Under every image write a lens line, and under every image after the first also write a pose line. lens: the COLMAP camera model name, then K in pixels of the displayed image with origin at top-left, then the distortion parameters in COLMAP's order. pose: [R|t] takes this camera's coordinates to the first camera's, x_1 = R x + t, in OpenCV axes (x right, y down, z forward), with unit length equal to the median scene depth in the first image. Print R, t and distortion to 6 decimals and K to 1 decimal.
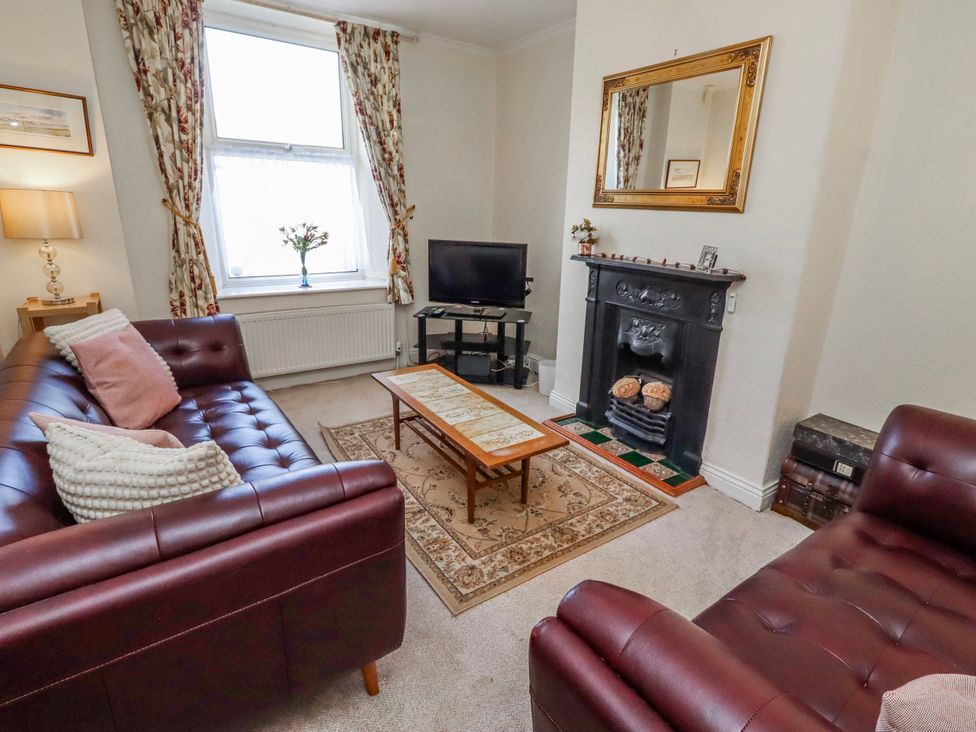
lens RADIAL K [[509.1, 0, 492.7], [0, 509.1, 349.4], [0, 0, 1]] dist [0.003860, -0.000159]
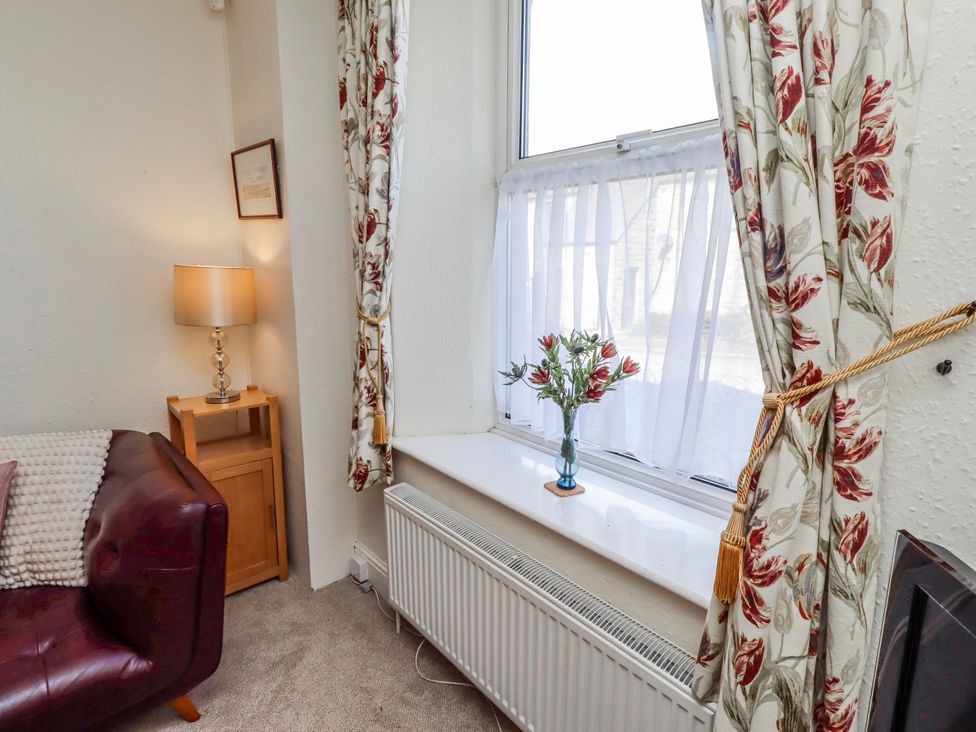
lens RADIAL K [[509.1, 0, 492.7], [0, 509.1, 349.4], [0, 0, 1]] dist [0.003860, -0.000159]
pose [[0.136966, 0.145664, -0.979807, -0.001850], [-0.271421, 0.956793, 0.104301, -0.253432], [0.952665, 0.251654, 0.170585, 0.856153]]
